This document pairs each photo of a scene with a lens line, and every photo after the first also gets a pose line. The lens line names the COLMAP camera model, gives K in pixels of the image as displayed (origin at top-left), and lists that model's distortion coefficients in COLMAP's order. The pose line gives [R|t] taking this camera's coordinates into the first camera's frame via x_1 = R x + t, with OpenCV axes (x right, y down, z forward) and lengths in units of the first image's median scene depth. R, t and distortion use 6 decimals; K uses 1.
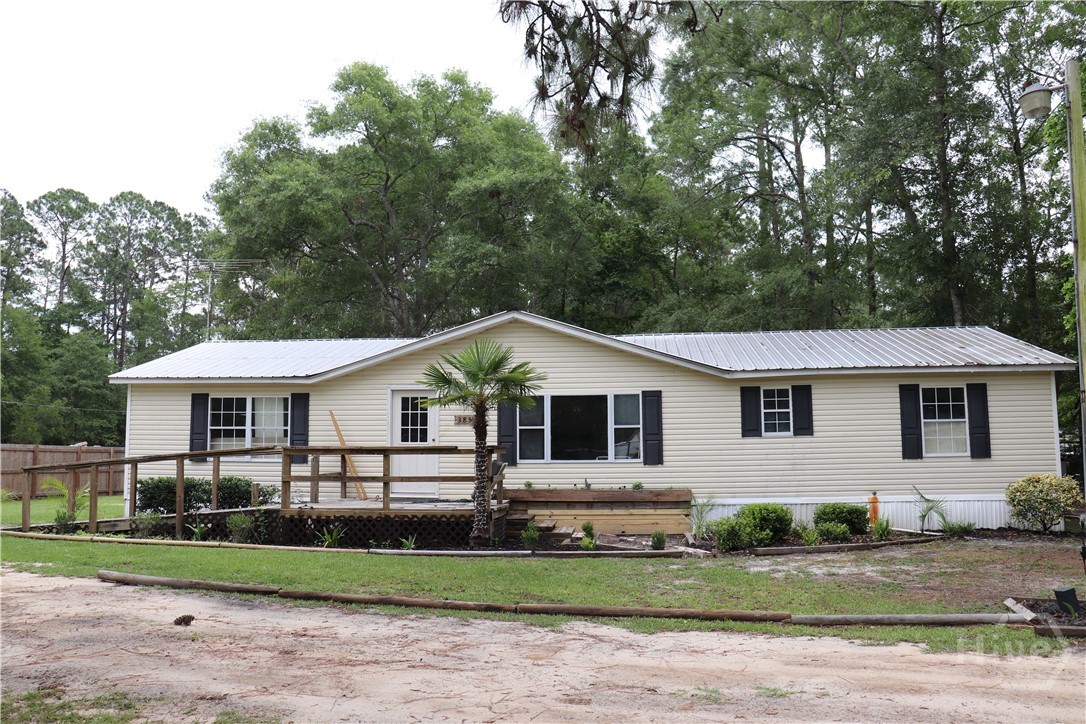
lens RADIAL K [[883.5, 0, 535.4], [0, 883.5, 347.1], [0, 0, 1]] dist [-0.174057, 0.155439]
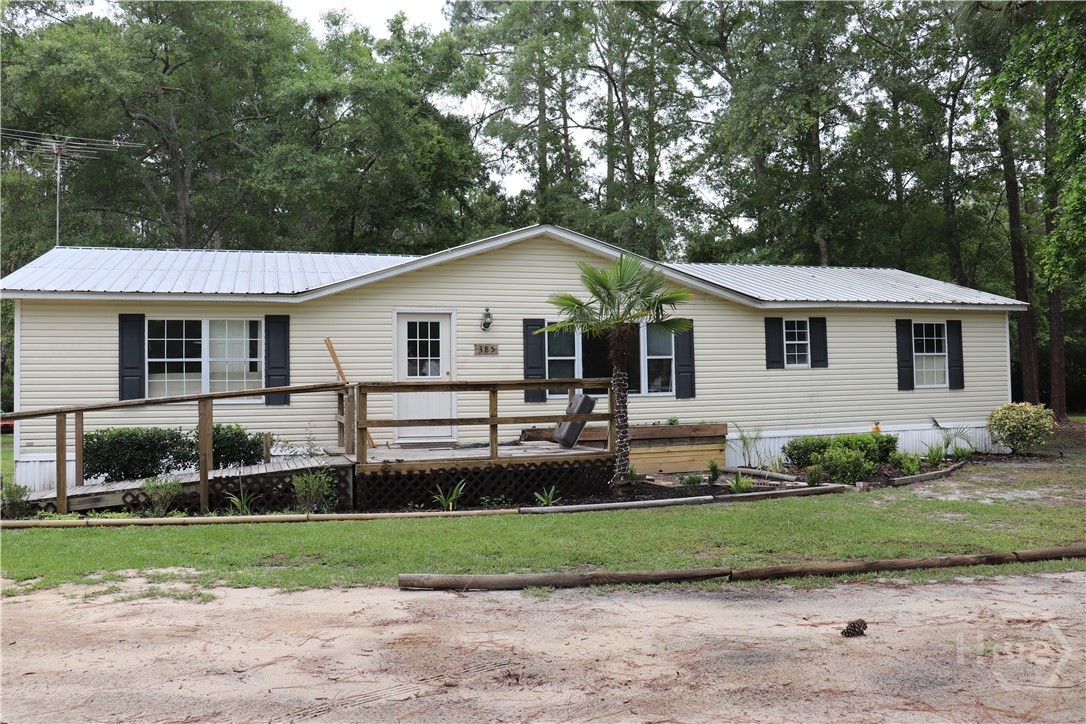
lens RADIAL K [[883.5, 0, 535.4], [0, 883.5, 347.1], [0, 0, 1]] dist [-0.174057, 0.155439]
pose [[0.918923, 0.006662, 0.394381, -0.388817], [-0.034731, 0.997340, 0.064076, 0.025022], [-0.392905, -0.072578, 0.916710, 0.206811]]
